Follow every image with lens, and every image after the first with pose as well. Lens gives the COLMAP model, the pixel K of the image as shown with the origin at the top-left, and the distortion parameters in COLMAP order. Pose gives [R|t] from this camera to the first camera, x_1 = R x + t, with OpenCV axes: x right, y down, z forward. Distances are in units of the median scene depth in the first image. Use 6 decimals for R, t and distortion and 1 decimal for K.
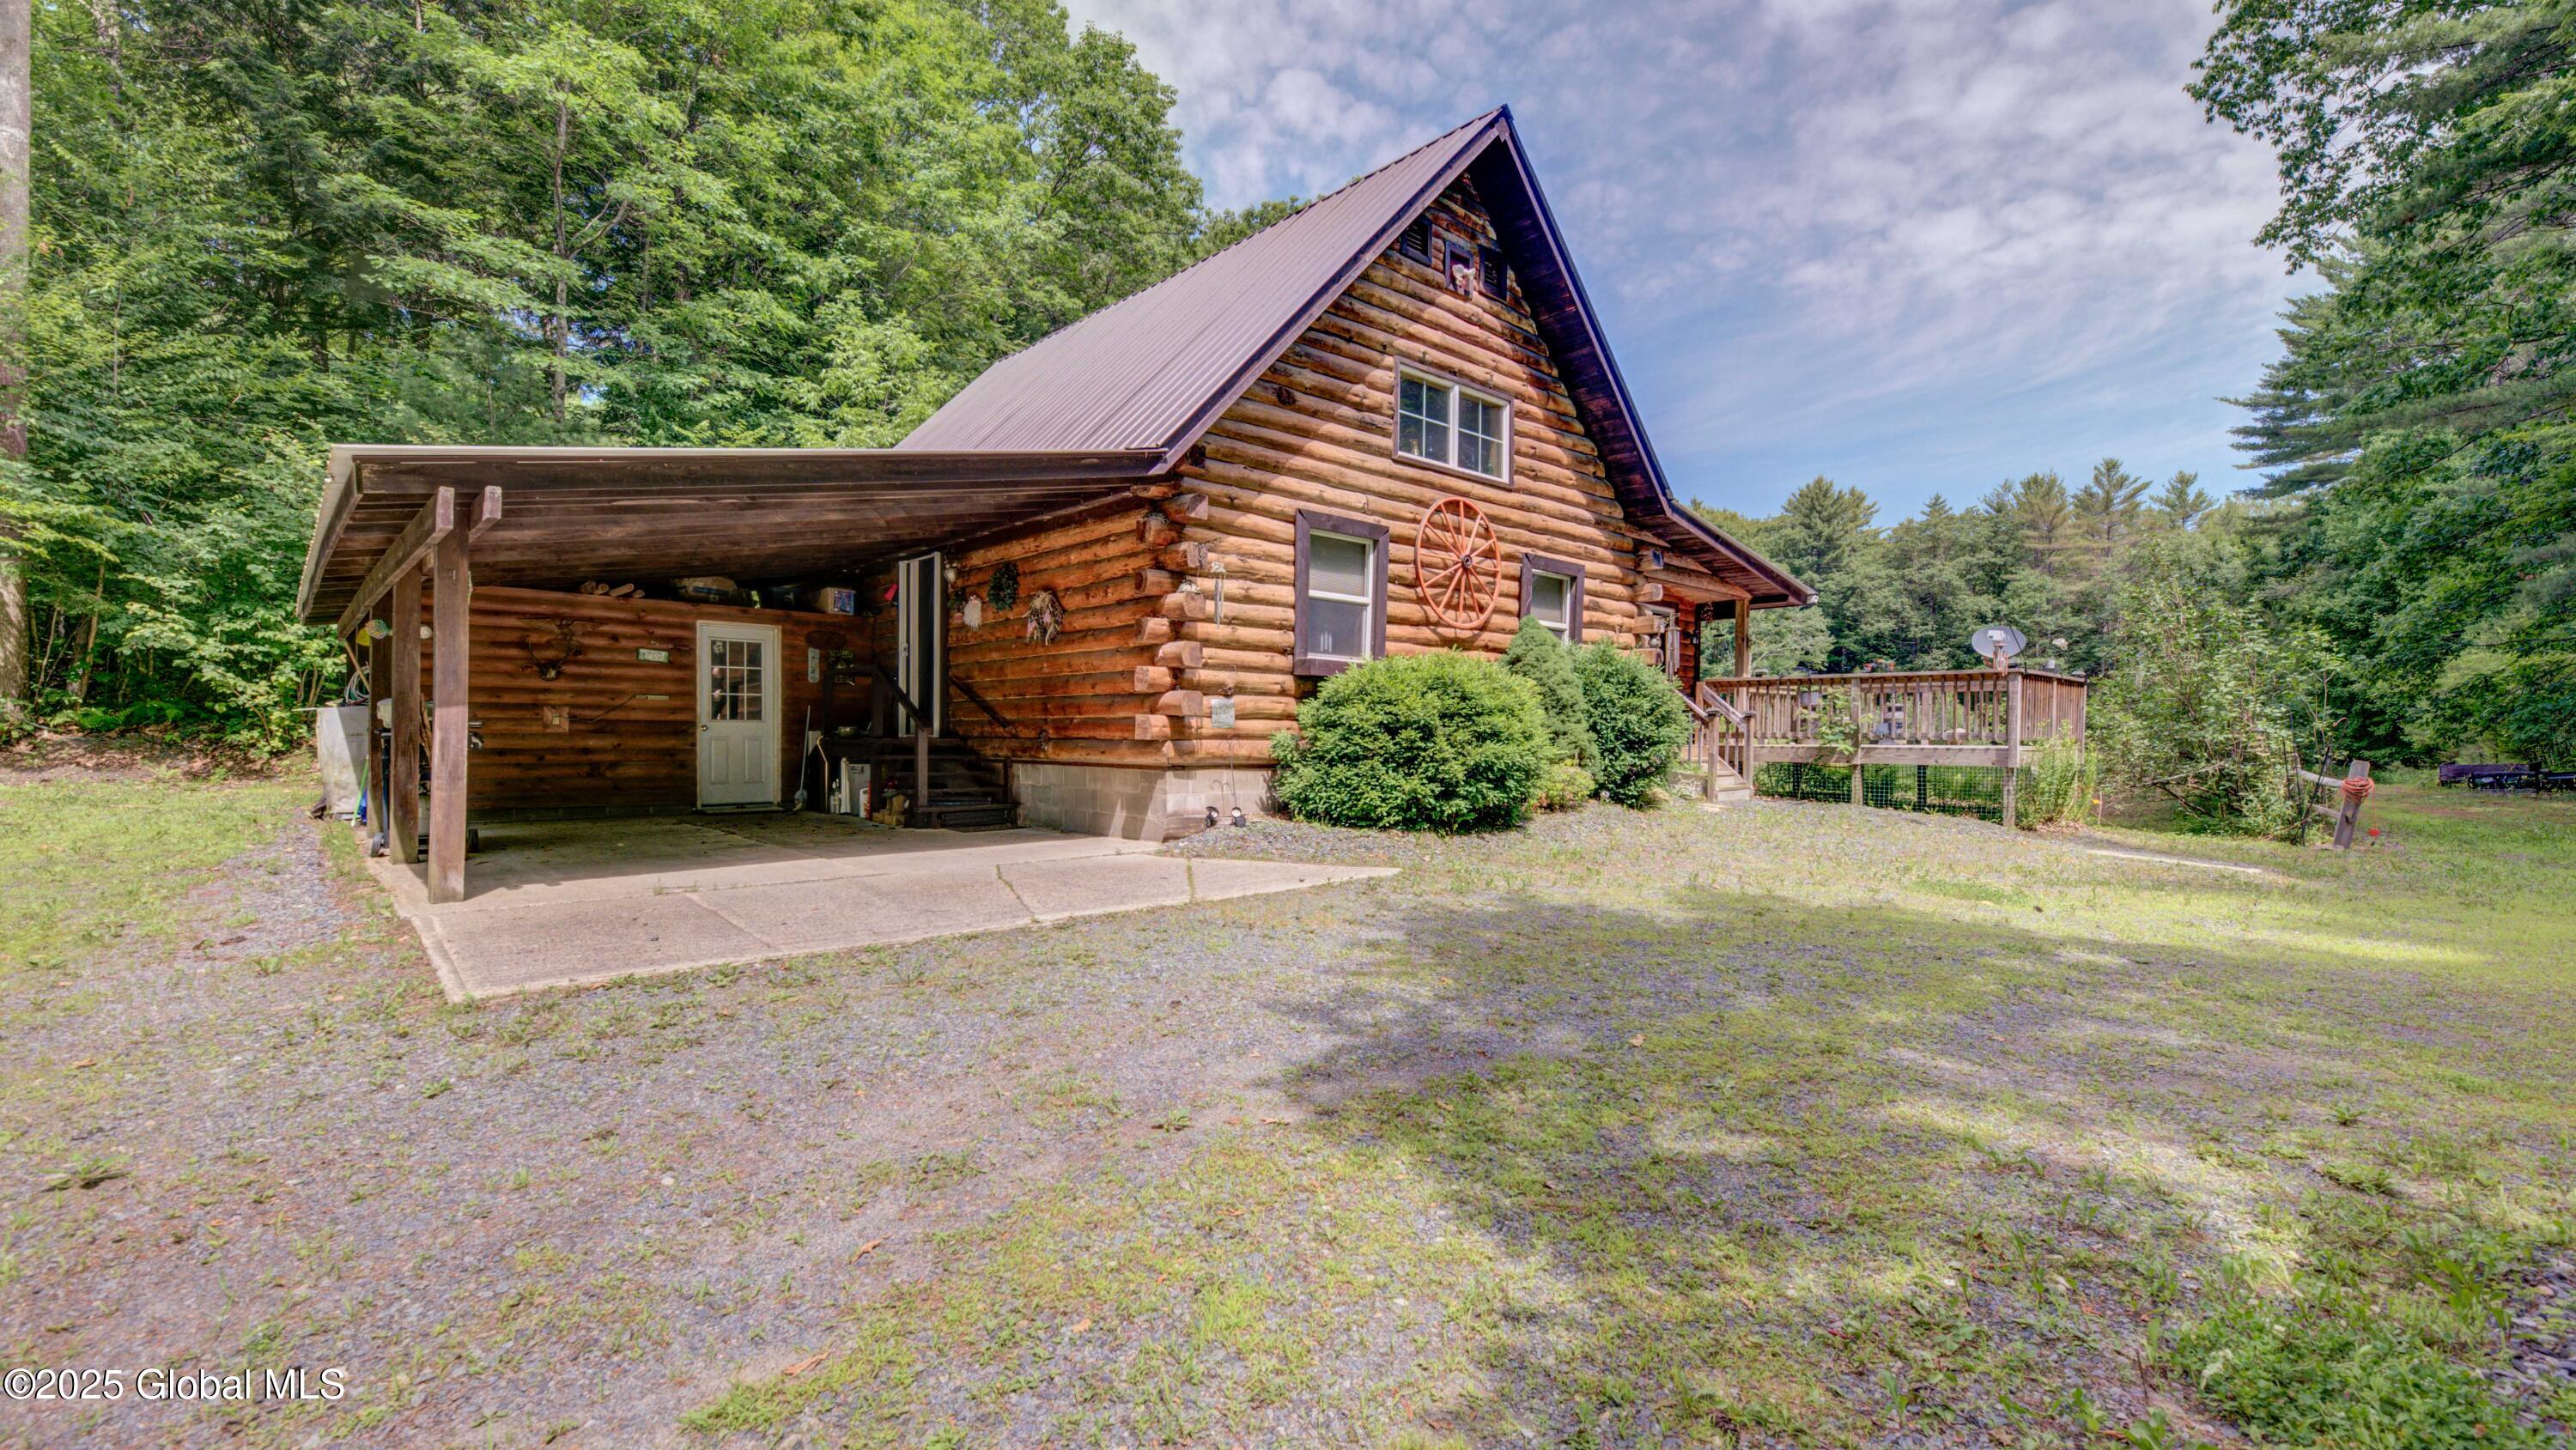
lens RADIAL K [[1124.3, 0, 1305.8], [0, 1124.3, 747.0], [0, 0, 1]] dist [-0.000485, -0.000173]
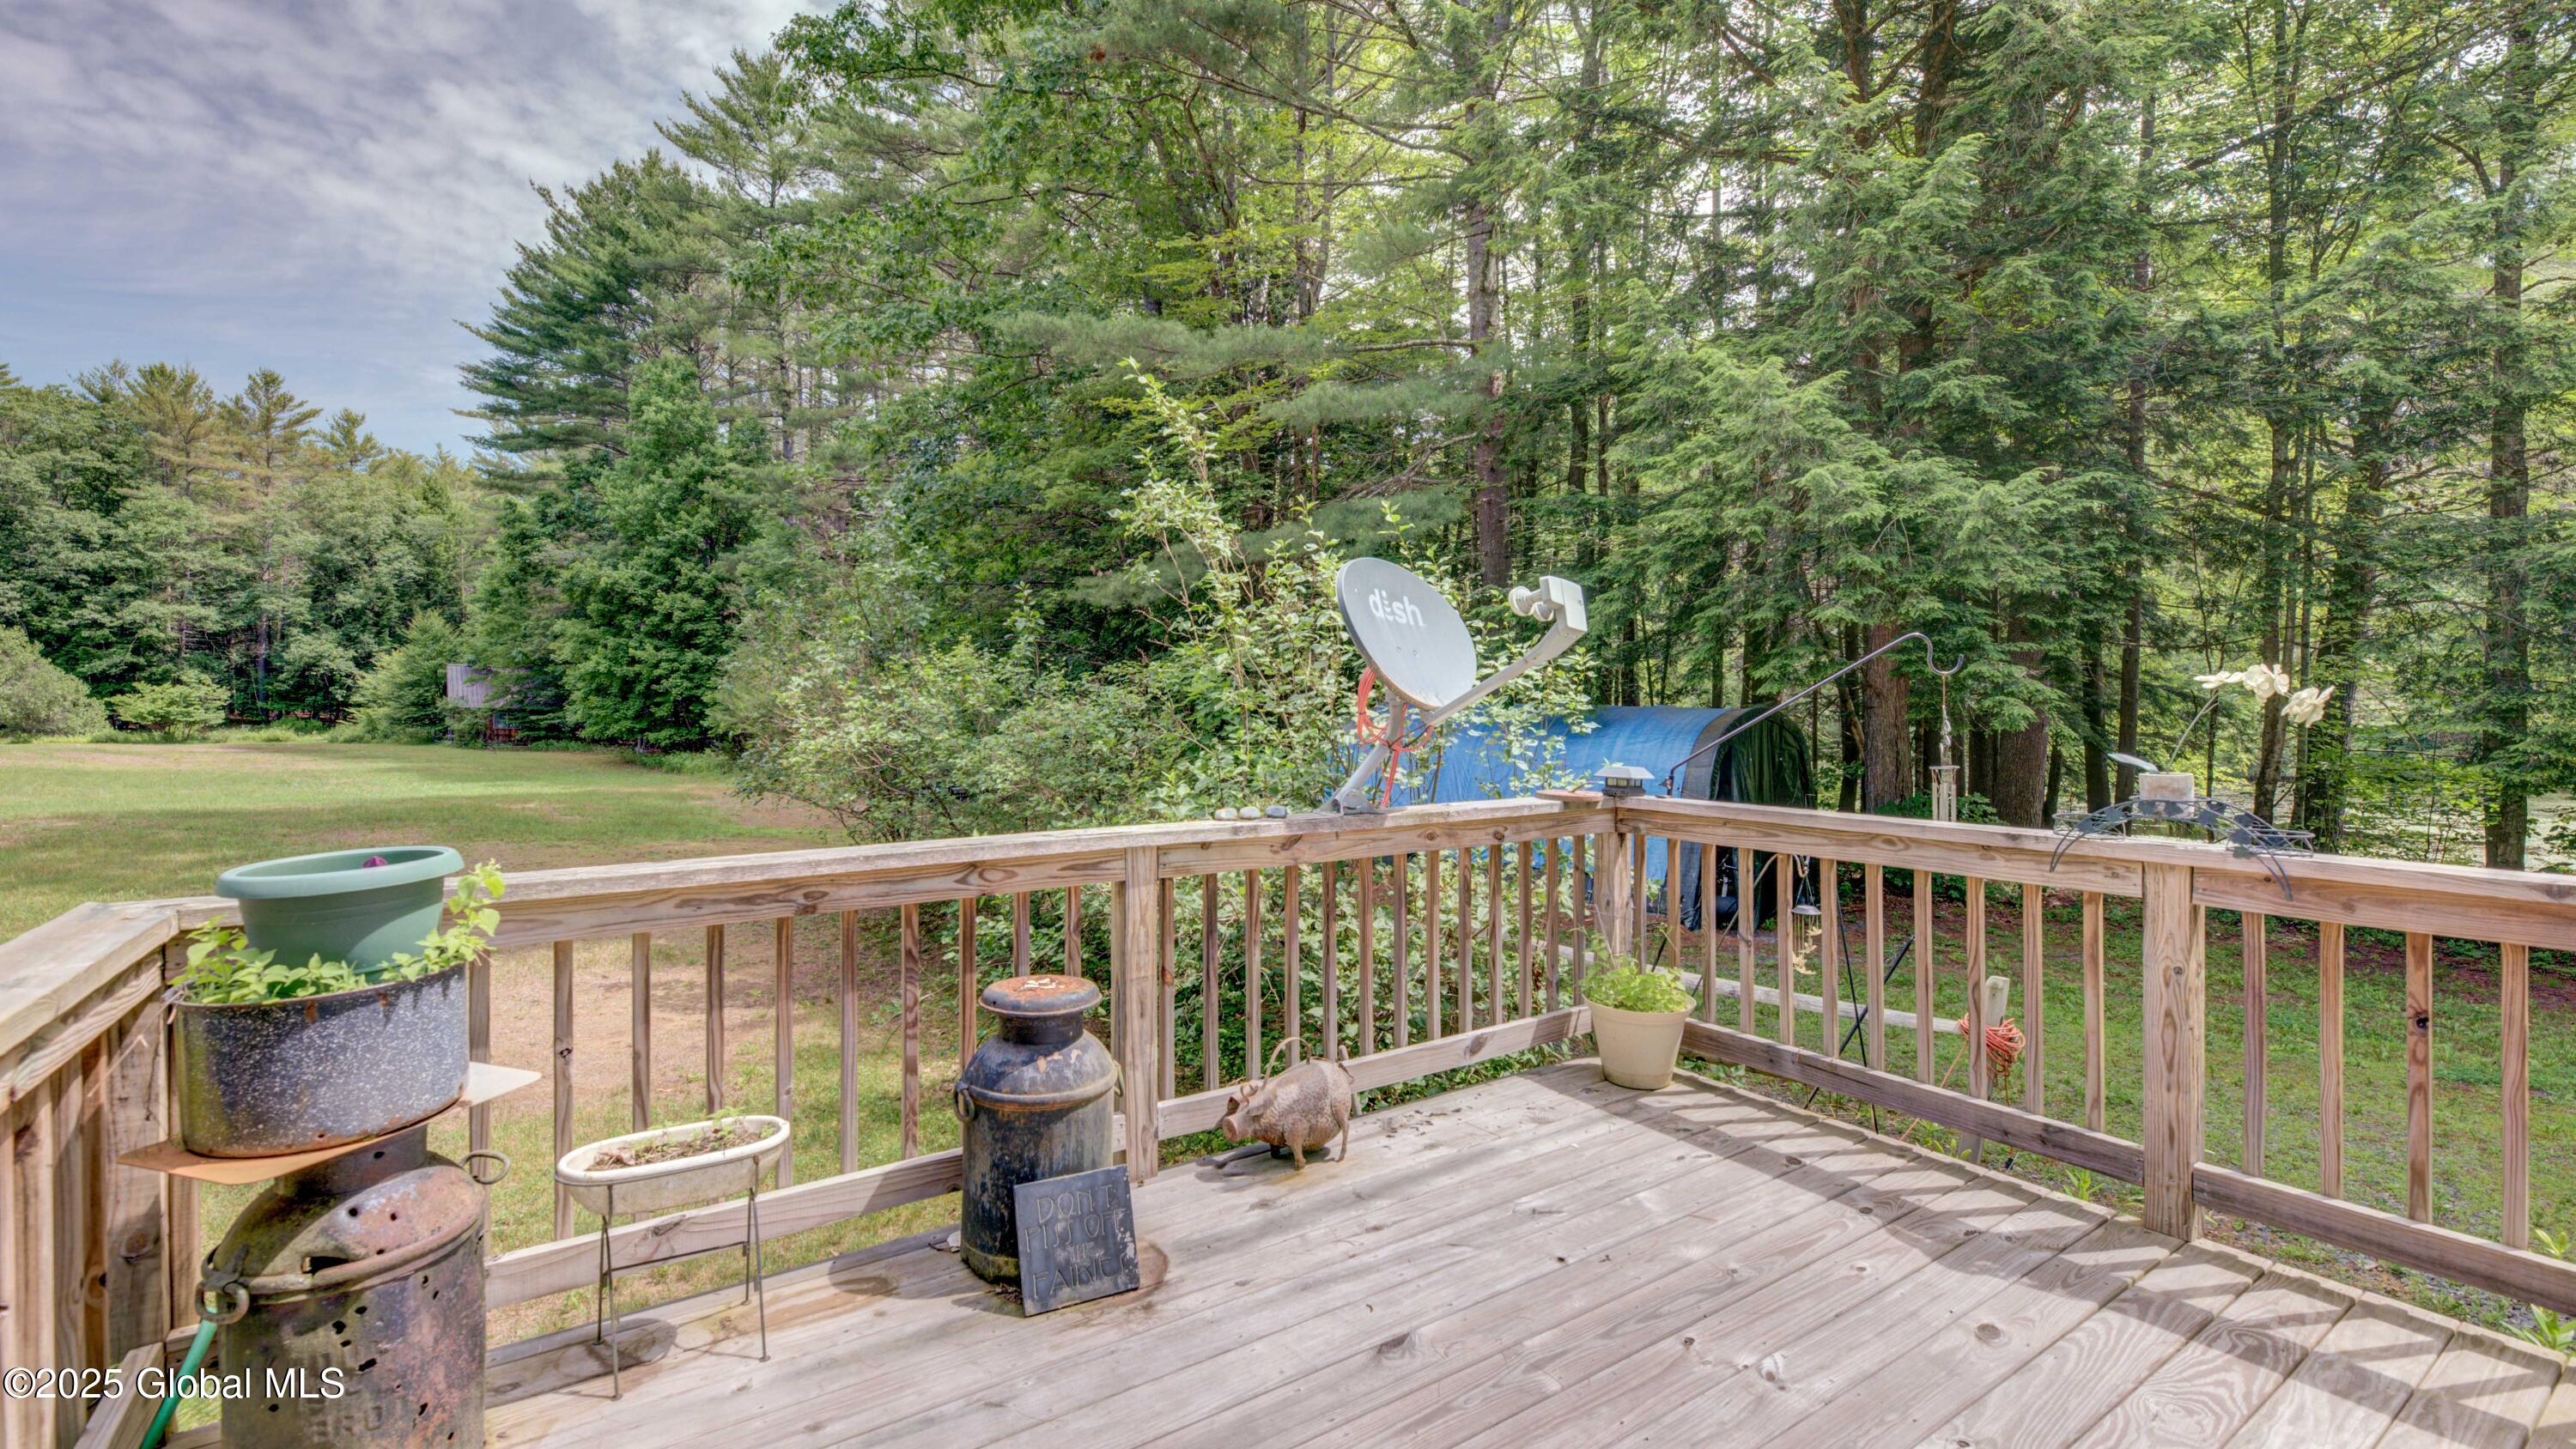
lens RADIAL K [[1109.4, 0, 1309.6], [0, 1109.4, 696.3], [0, 0, 1]] dist [0.000856, -0.003728]
pose [[0.169634, -0.004763, 0.985496, 0.043580], [0.013134, 0.999910, 0.002572, -0.009174], [-0.985420, 0.012507, 0.169681, 0.115071]]
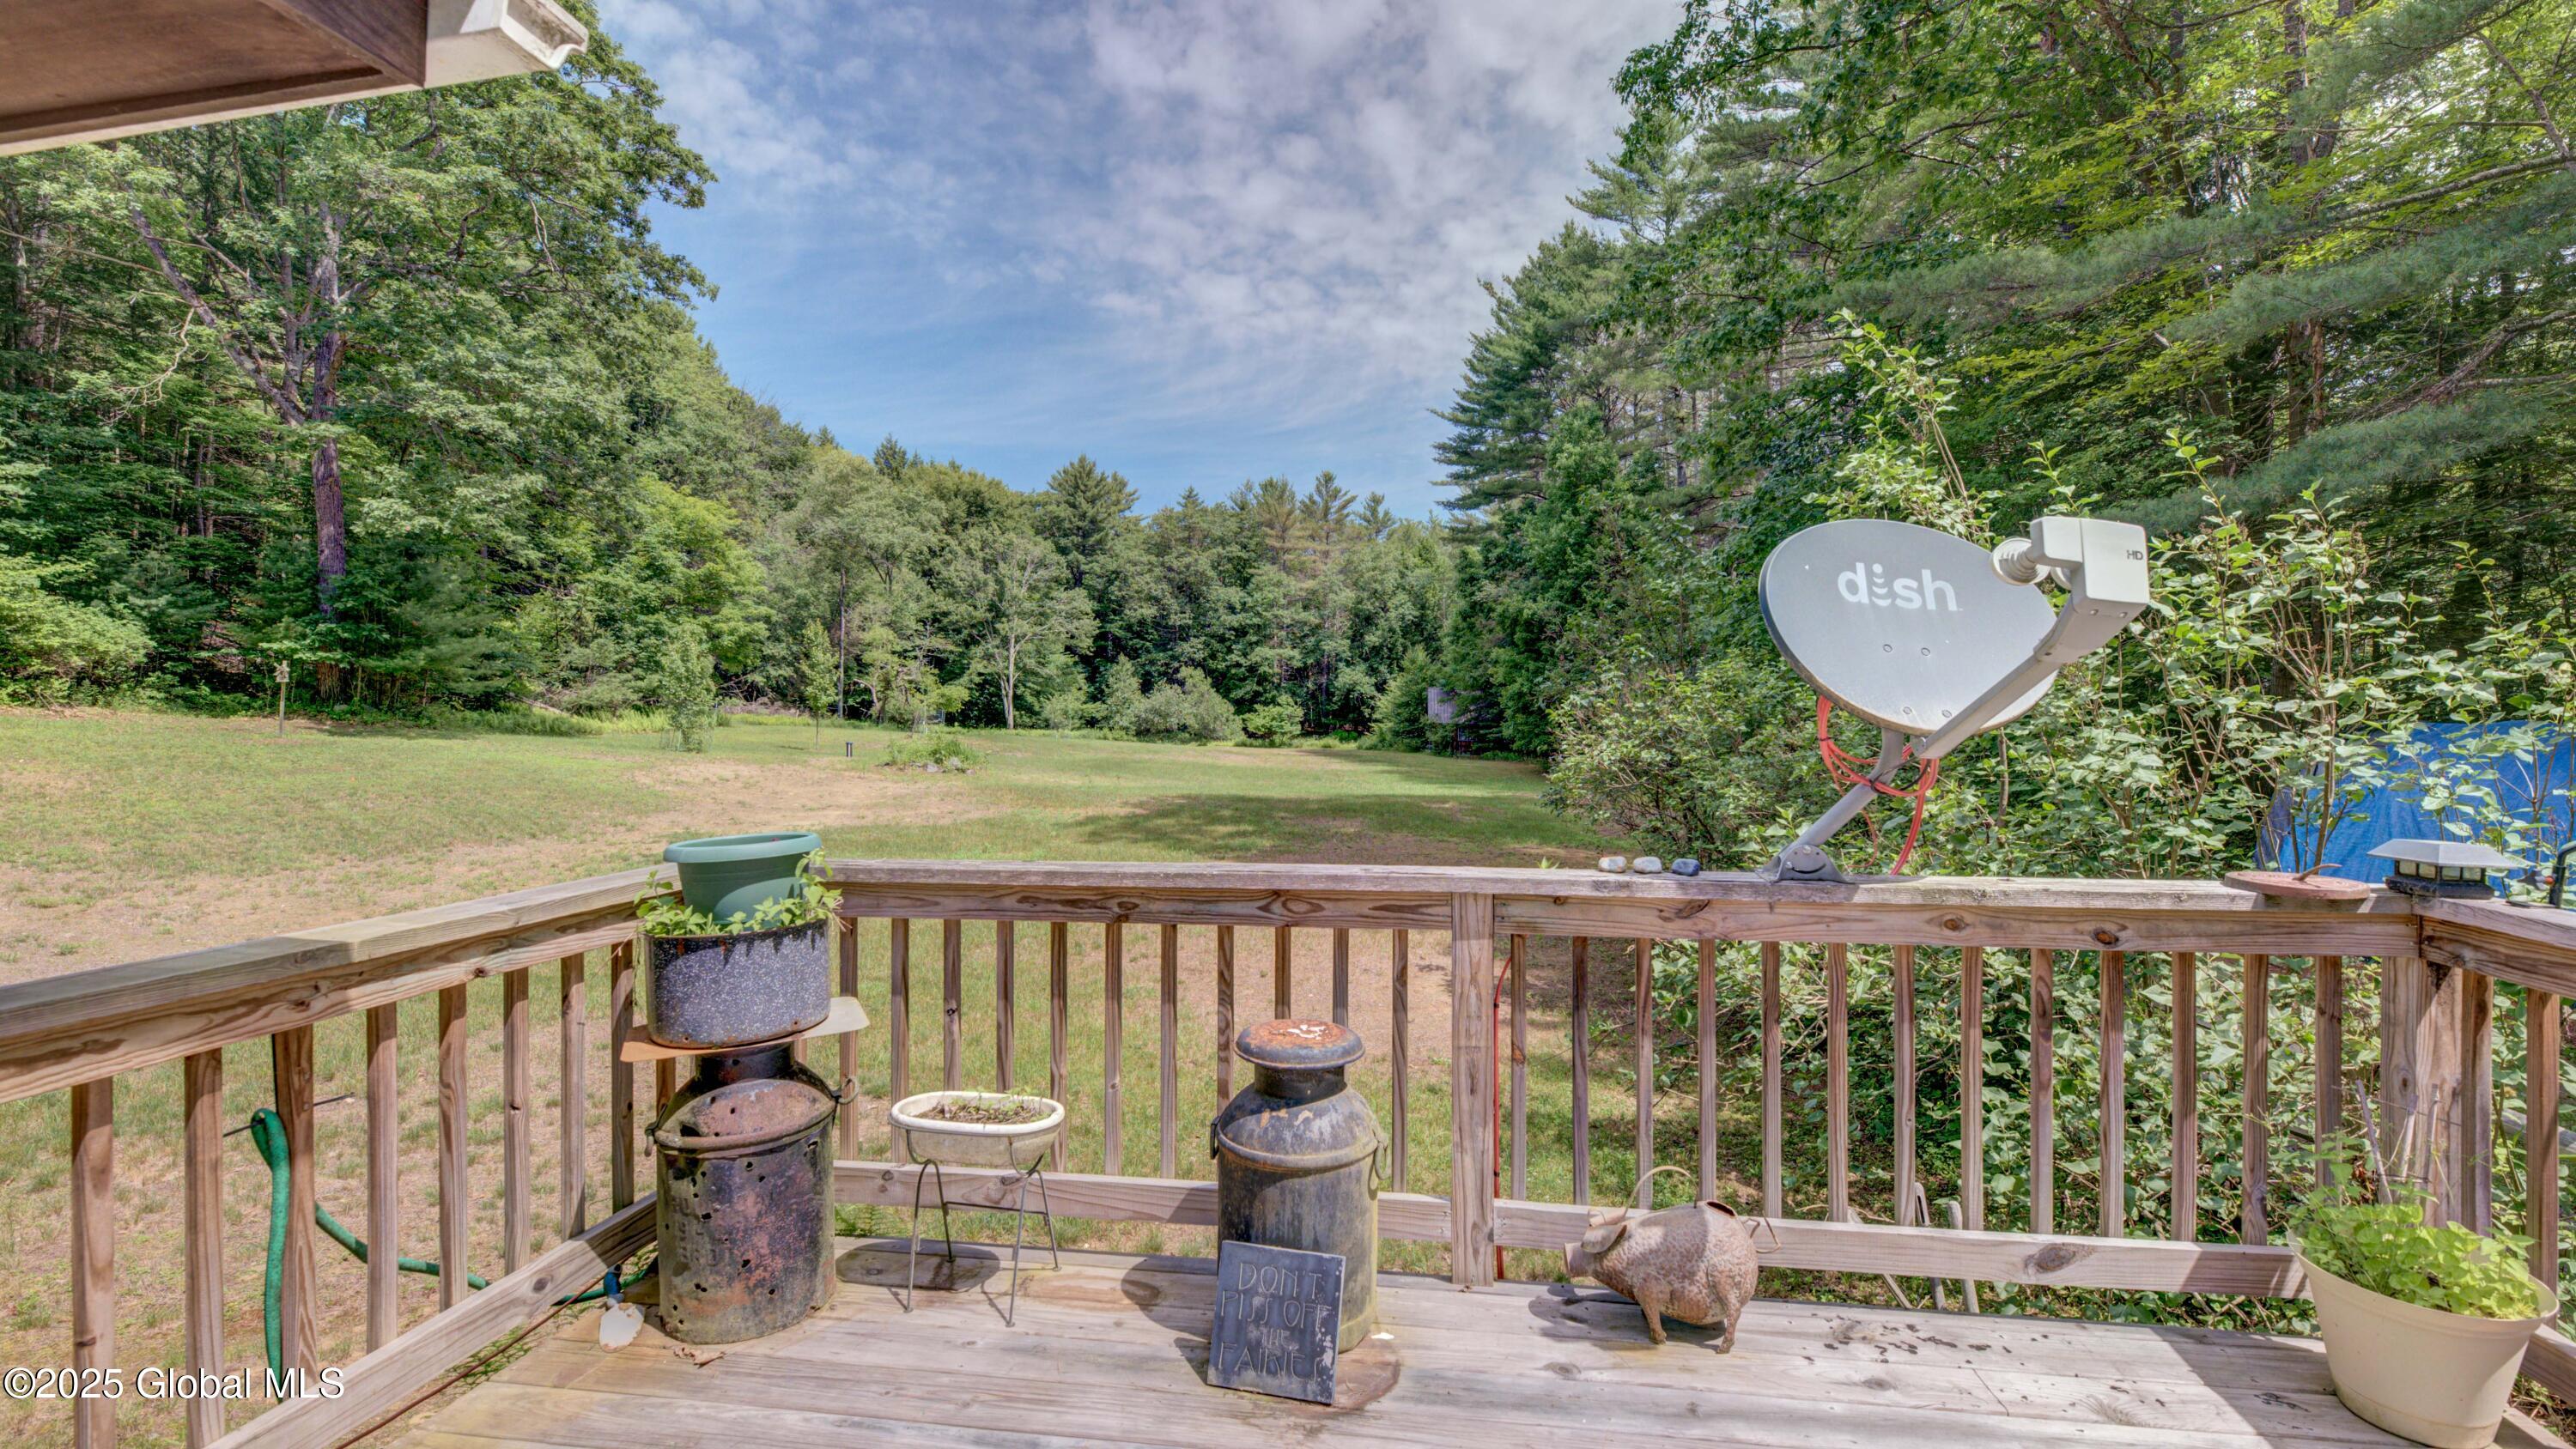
lens RADIAL K [[1131.5, 0, 1337.8], [0, 1131.5, 713.4], [0, 0, 1]] dist [-0.001054, -0.000383]
pose [[0.798685, -0.006588, 0.601713, 0.051128], [0.014078, 0.999871, -0.007739, -0.009101], [-0.601584, 0.014652, 0.798675, 0.108429]]
